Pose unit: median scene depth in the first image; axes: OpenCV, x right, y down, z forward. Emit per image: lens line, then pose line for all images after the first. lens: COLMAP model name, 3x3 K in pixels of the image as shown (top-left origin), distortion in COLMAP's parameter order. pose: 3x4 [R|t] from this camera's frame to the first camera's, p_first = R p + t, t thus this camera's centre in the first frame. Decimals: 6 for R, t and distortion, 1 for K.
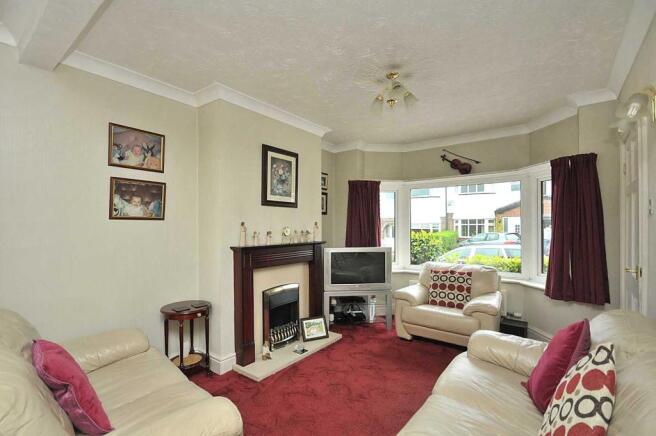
lens RADIAL K [[300.2, 0, 328.6], [0, 300.2, 217.4], [0, 0, 1]] dist [0.002666, 0.000052]
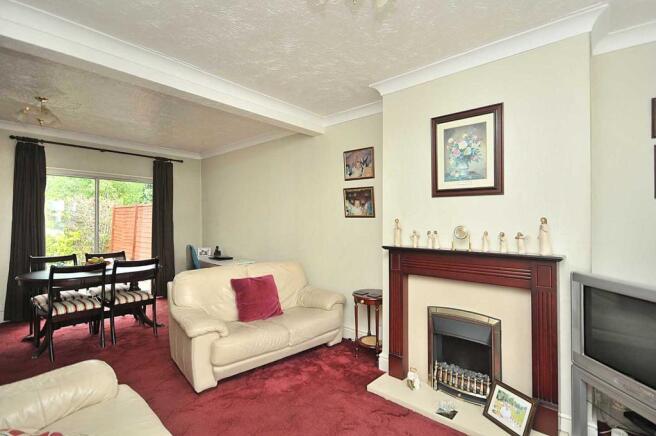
lens RADIAL K [[305.7, 0, 328.7], [0, 305.7, 220.5], [0, 0, 1]] dist [-0.003380, -0.000222]
pose [[-0.065232, 0.000637, -0.997870, 0.648743], [0.021297, 0.999773, -0.000754, 0.016907], [0.997643, -0.021301, -0.065231, 0.861139]]
